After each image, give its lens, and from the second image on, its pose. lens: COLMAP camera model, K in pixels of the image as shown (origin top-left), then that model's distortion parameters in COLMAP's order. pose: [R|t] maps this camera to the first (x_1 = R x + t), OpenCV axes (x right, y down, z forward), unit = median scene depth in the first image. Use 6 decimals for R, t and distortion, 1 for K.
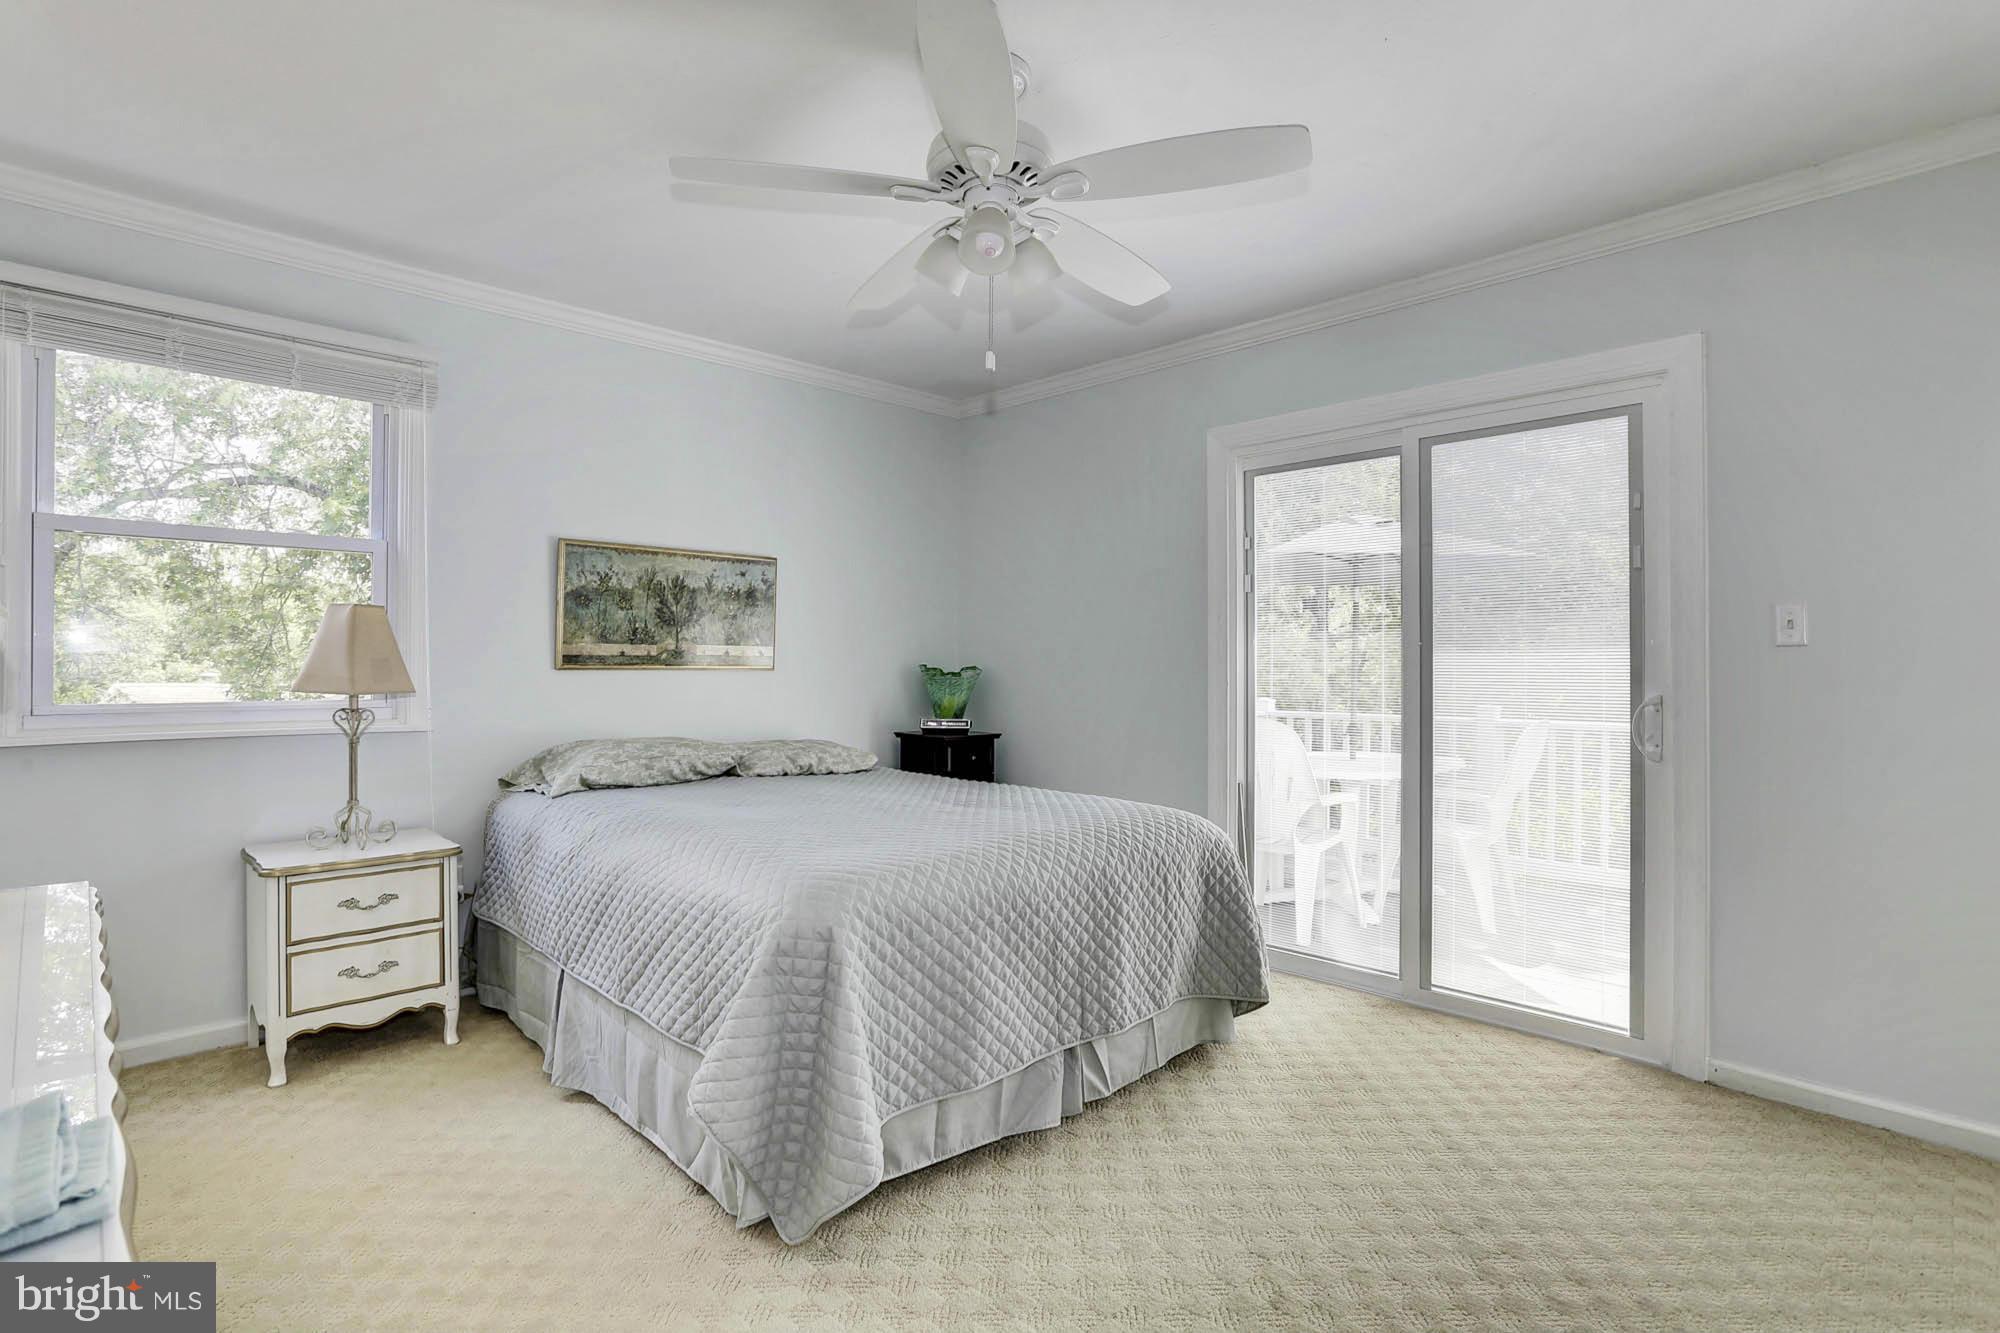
lens RADIAL K [[988.6, 0, 989.2], [0, 988.6, 677.9], [0, 0, 1]] dist [-0.063152, 0.036239]
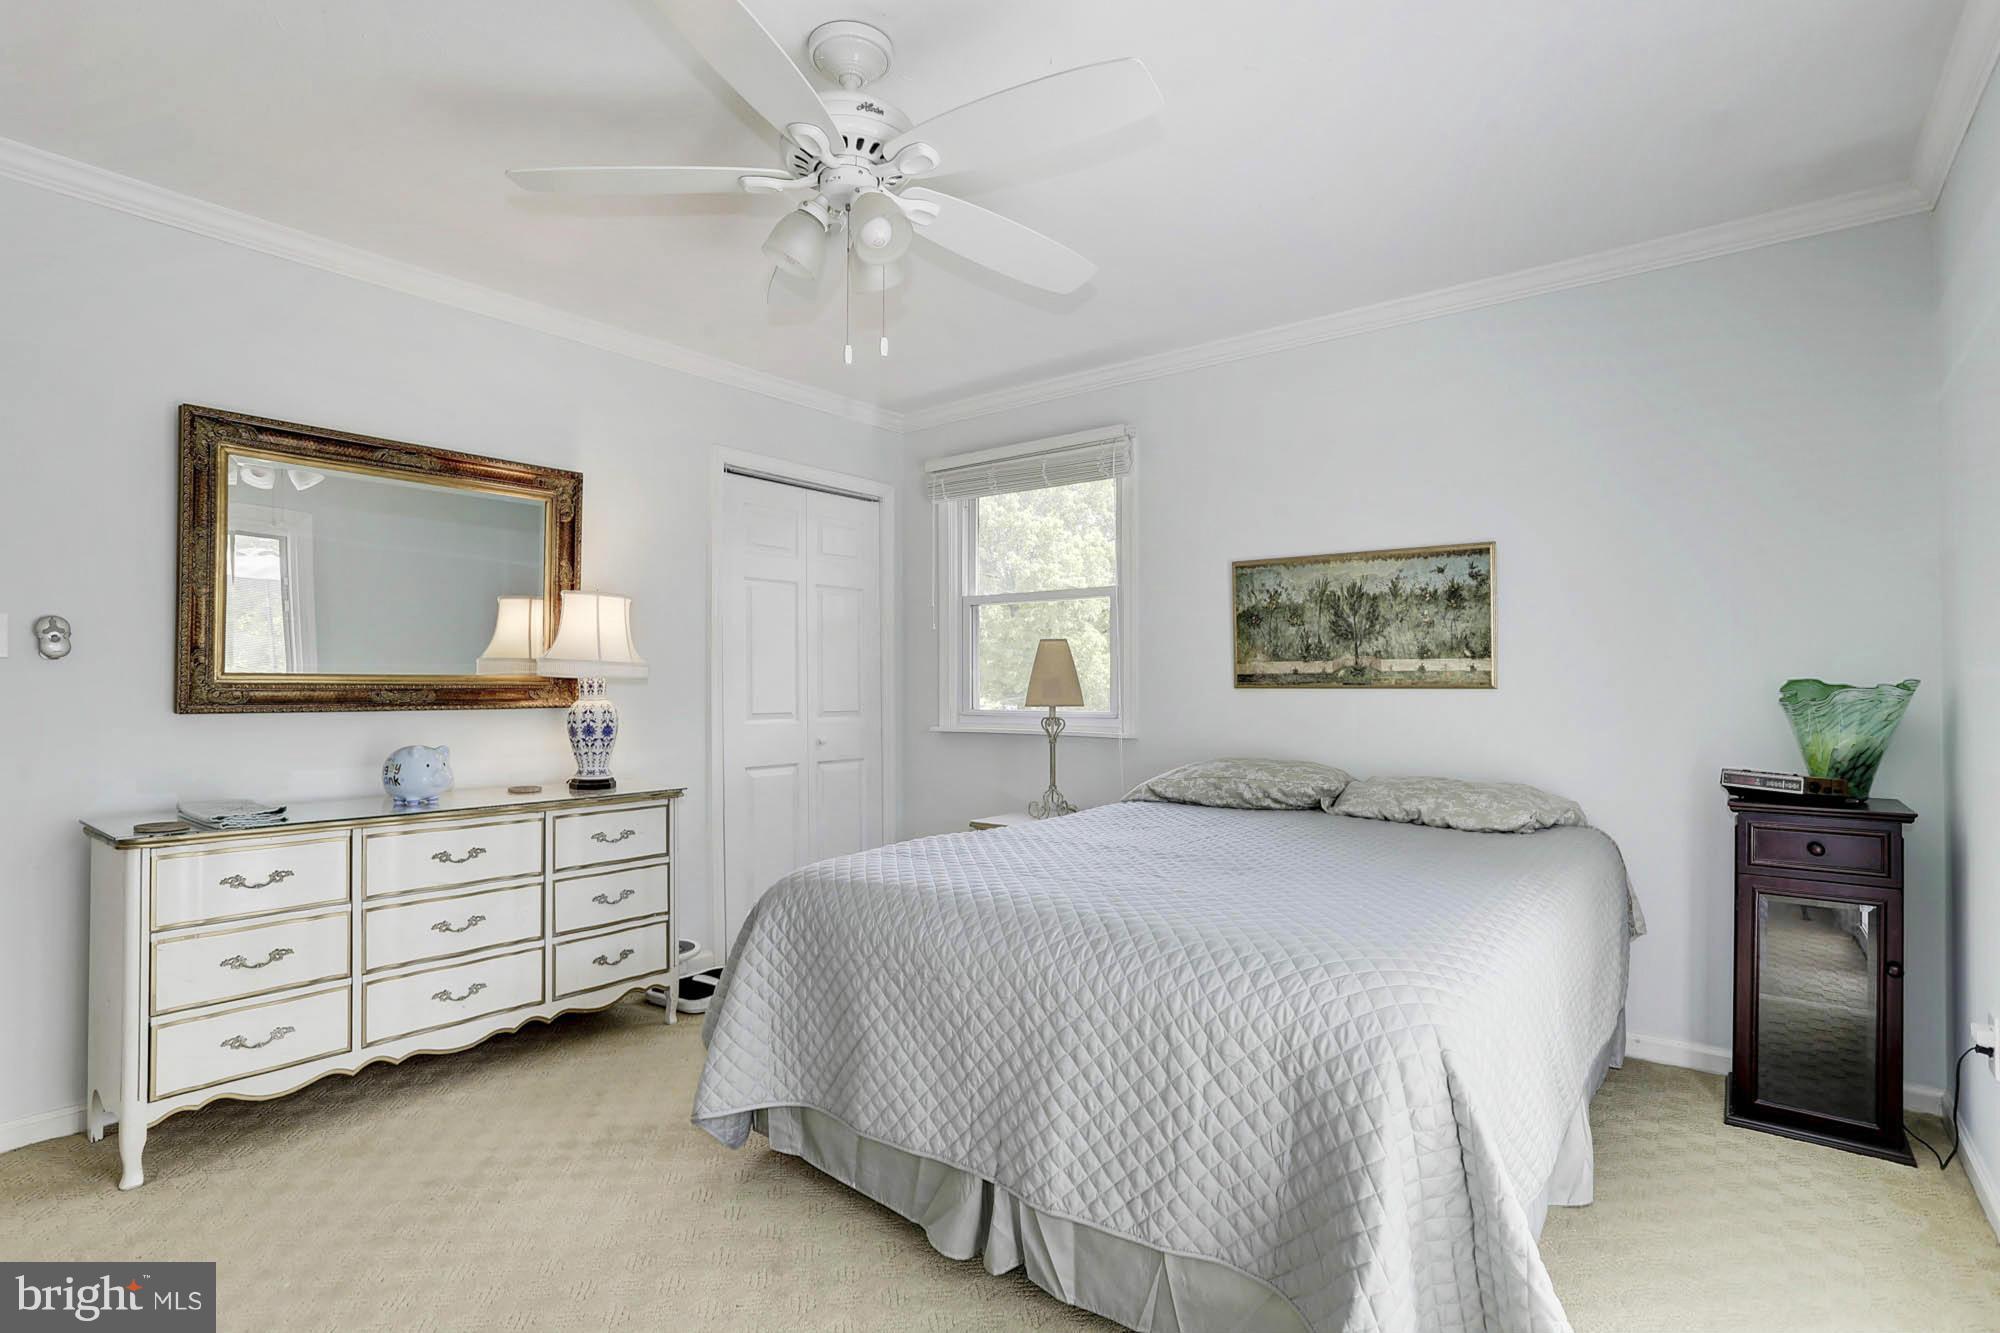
lens RADIAL K [[988.6, 0, 989.2], [0, 988.6, 677.9], [0, 0, 1]] dist [-0.063152, 0.036239]
pose [[0.133387, -0.012949, -0.990979, 0.530985], [-0.010974, 0.999834, -0.014542, -0.001344], [0.991003, 0.012814, 0.133223, 0.566898]]
